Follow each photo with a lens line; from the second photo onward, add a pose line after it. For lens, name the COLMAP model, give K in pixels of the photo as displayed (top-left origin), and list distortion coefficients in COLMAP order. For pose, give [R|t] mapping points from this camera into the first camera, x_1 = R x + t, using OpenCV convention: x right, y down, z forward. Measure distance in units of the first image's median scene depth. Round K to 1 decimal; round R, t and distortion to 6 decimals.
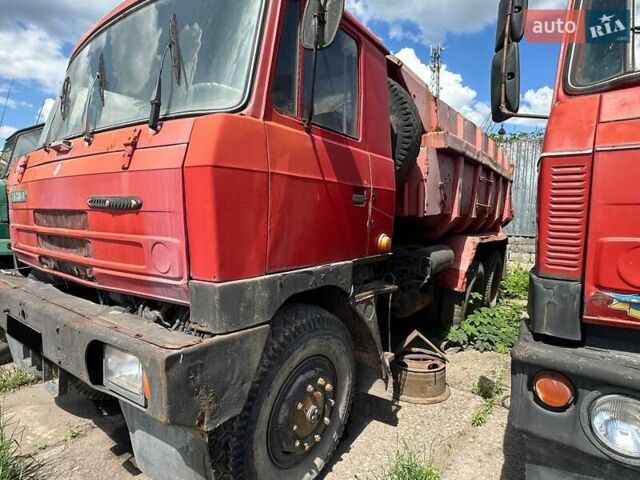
lens RADIAL K [[369.4, 0, 323.5], [0, 369.4, 248.2], [0, 0, 1]] dist [-0.005199, 0.004335]
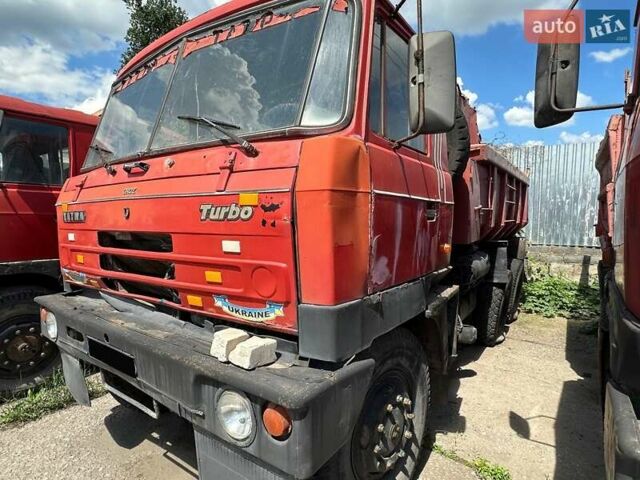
lens RADIAL K [[369.4, 0, 322.9], [0, 369.4, 247.5], [0, 0, 1]] dist [-0.005199, 0.004335]
pose [[0.999779, -0.020817, 0.002864, -0.192274], [0.020864, 0.999632, -0.017323, -0.030316], [-0.002503, 0.017379, 0.999846, 0.002550]]
